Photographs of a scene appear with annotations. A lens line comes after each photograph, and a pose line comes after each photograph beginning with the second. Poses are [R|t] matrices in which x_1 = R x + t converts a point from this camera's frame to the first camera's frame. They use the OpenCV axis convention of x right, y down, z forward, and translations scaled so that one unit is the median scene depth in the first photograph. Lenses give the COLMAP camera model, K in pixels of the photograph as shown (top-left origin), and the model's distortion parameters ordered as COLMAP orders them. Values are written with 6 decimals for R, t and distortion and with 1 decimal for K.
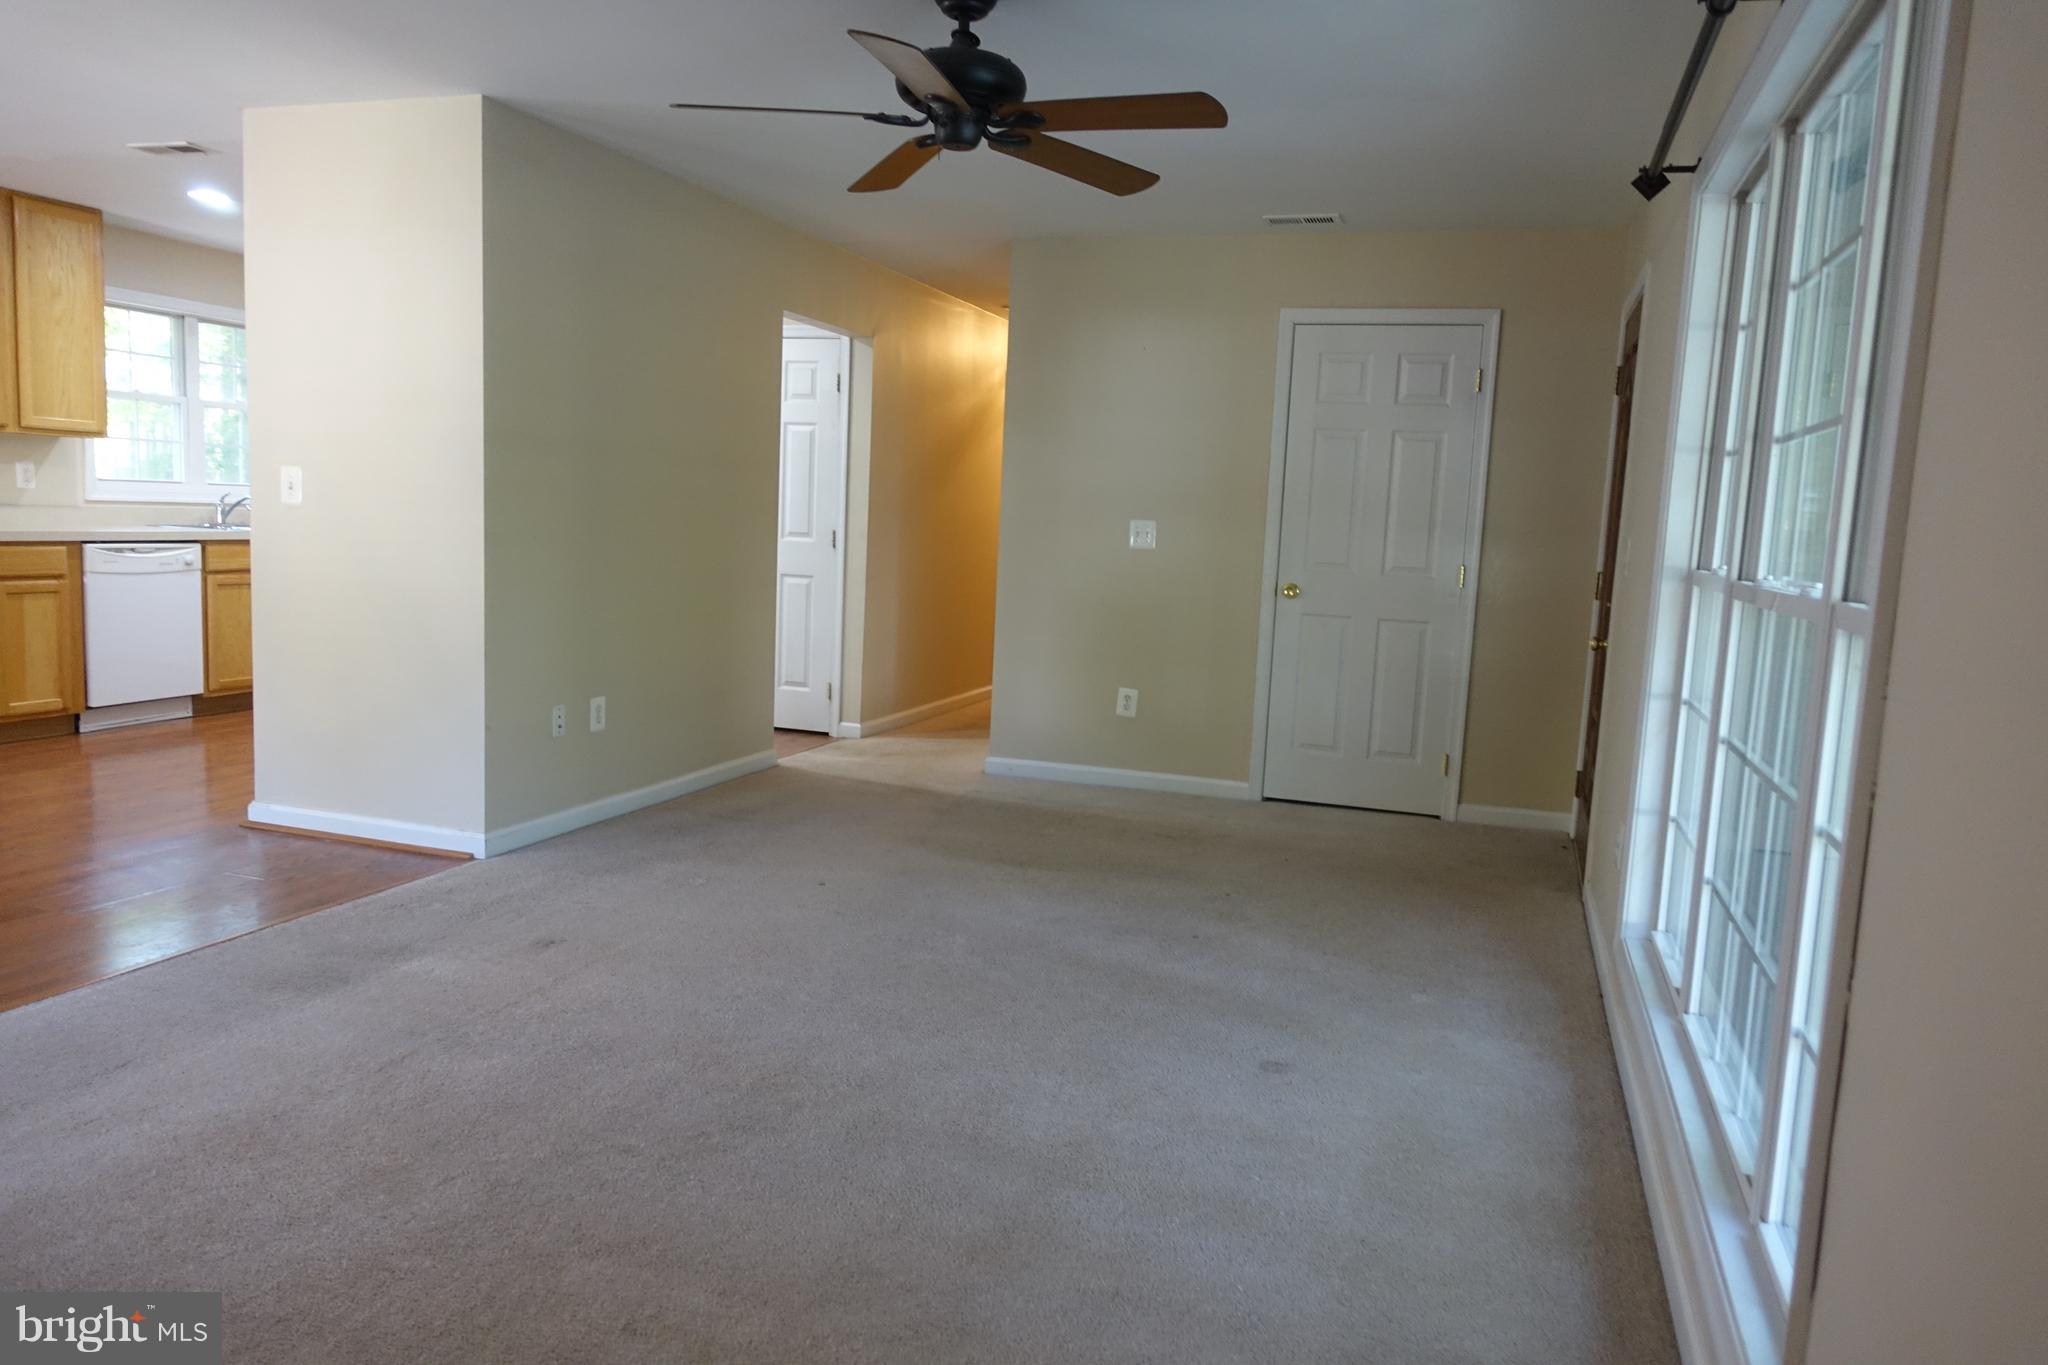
lens RADIAL K [[1406.2, 0, 1021.4], [0, 1406.2, 688.4], [0, 0, 1]] dist [-0.004424, 0.002925]
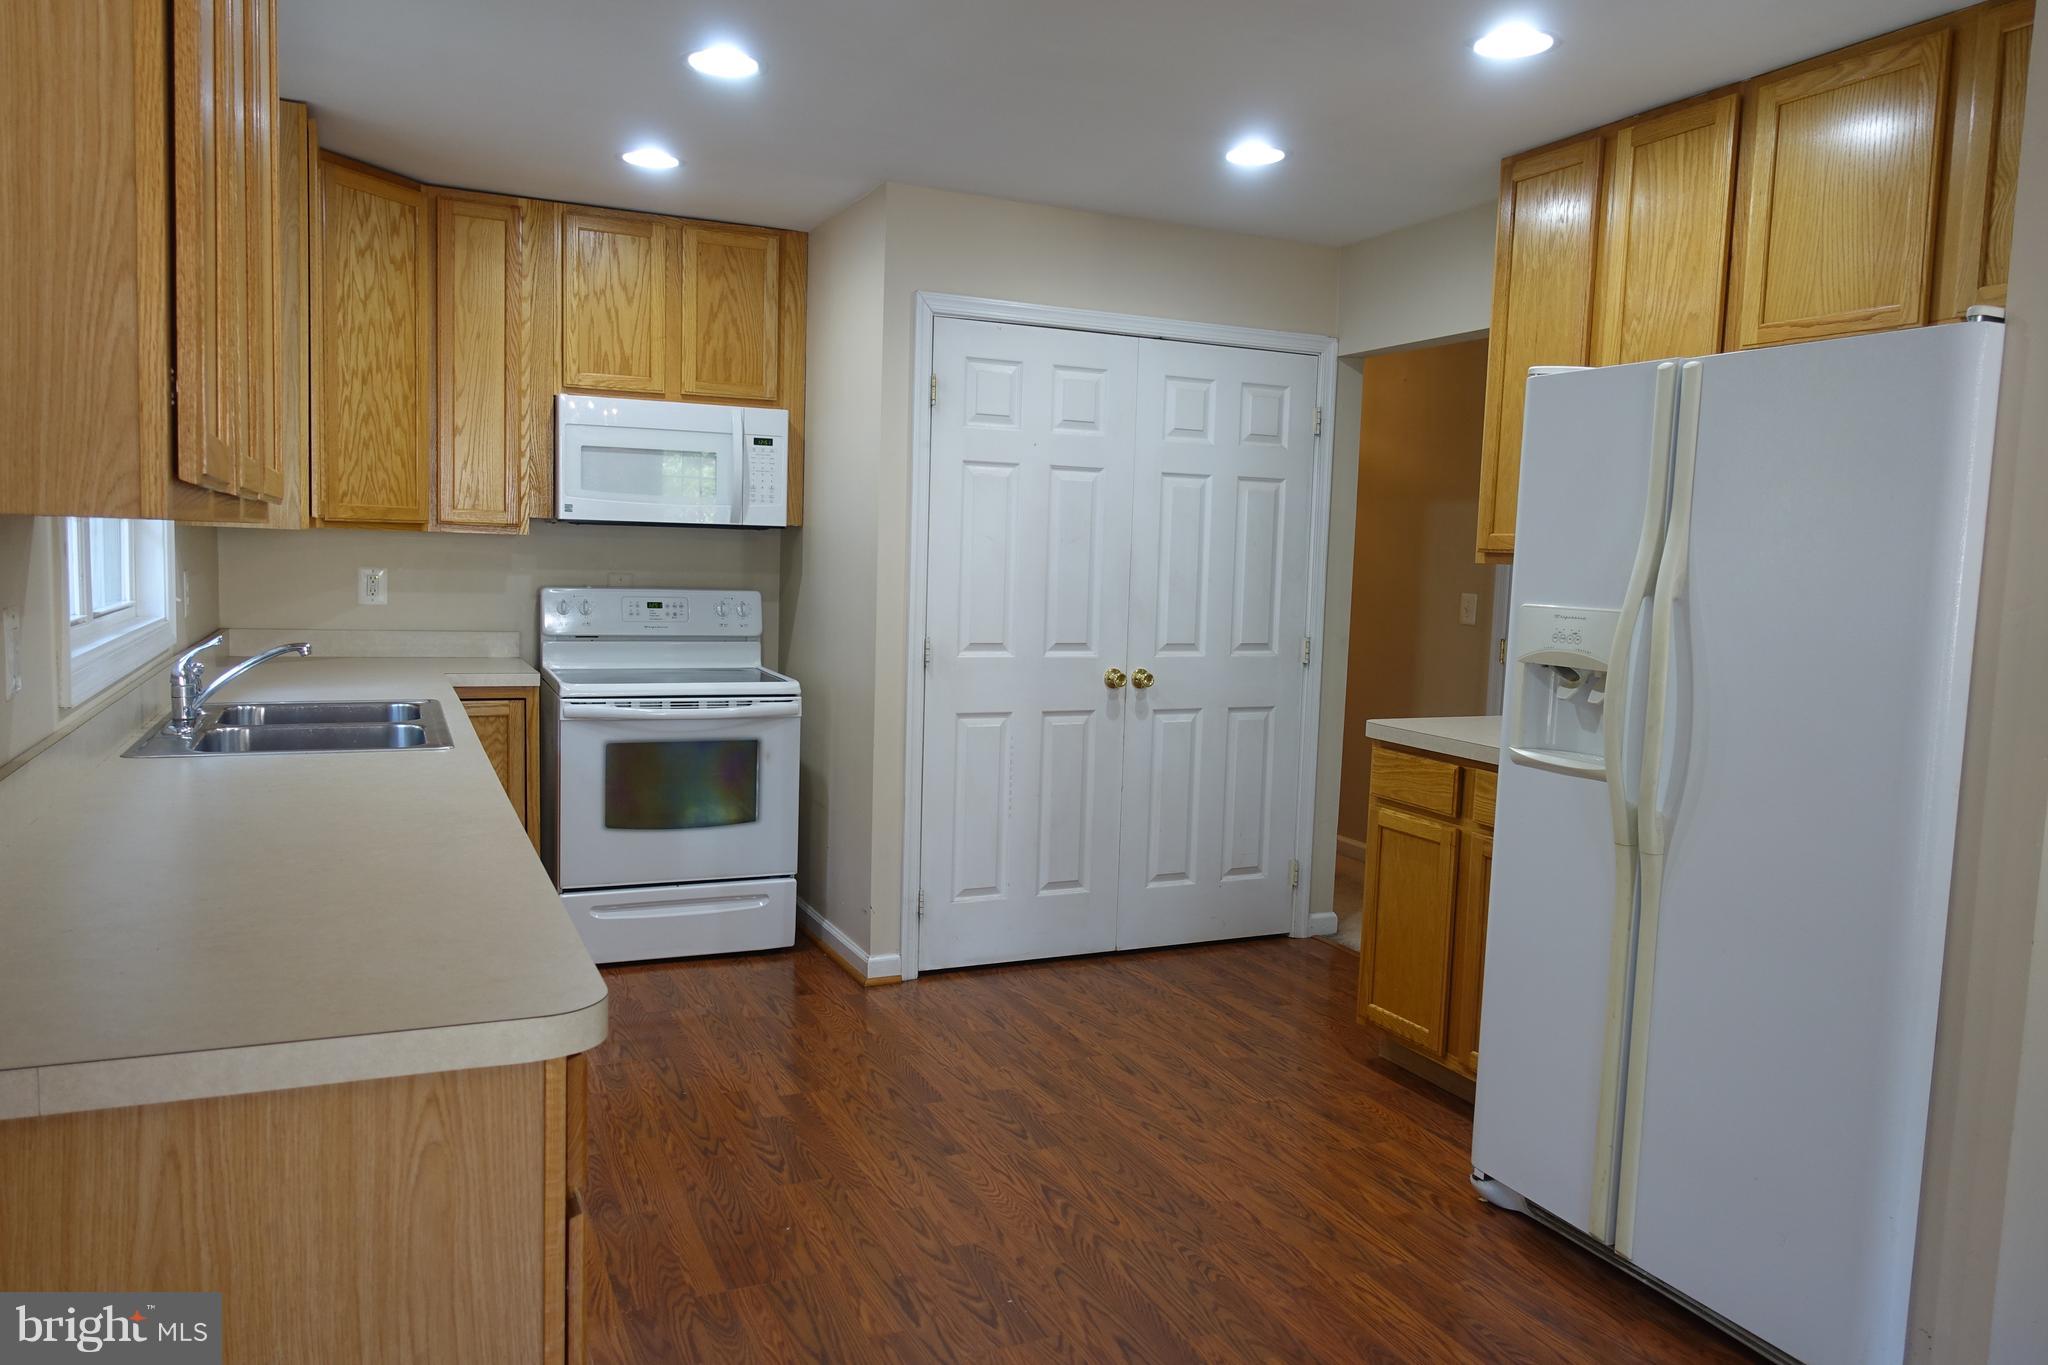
lens RADIAL K [[1406.2, 0, 1017.6], [0, 1406.2, 684.2], [0, 0, 1]] dist [-0.004424, 0.002925]
pose [[0.731492, -0.087945, 0.676155, -0.895457], [0.087397, 0.995561, 0.034939, -0.162760], [-0.676226, 0.033537, 0.735931, 0.768630]]
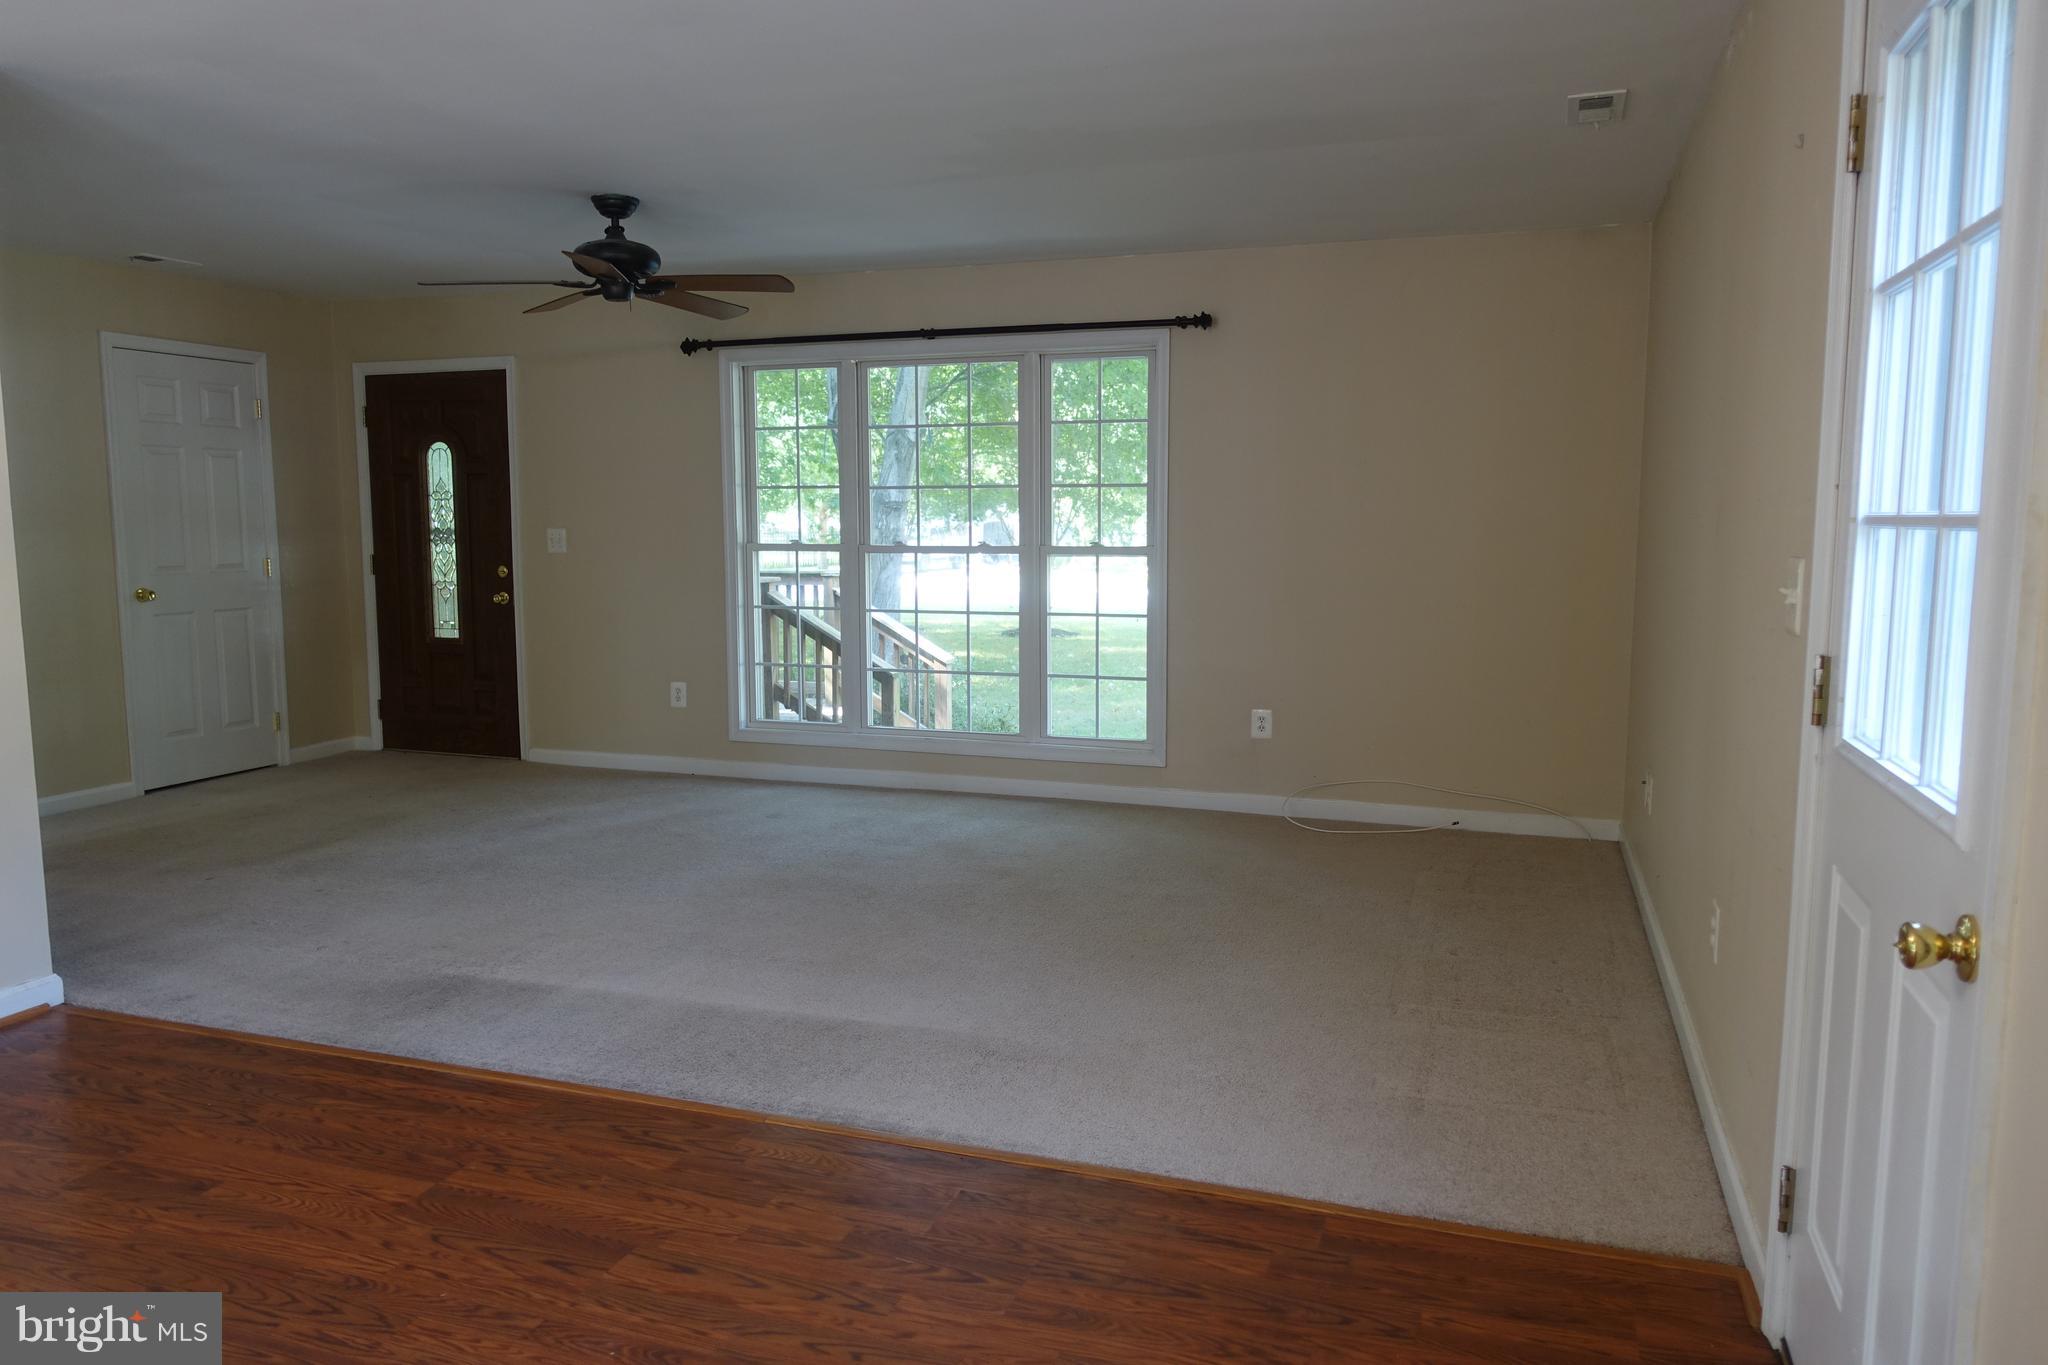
lens RADIAL K [[1406.2, 0, 1030.1], [0, 1406.2, 679.3], [0, 0, 1]] dist [-0.004424, 0.002925]
pose [[0.003562, -0.162514, 0.986700, -0.941220], [0.129612, 0.978458, 0.160688, -0.097726], [-0.991558, 0.127315, 0.024549, 0.329357]]
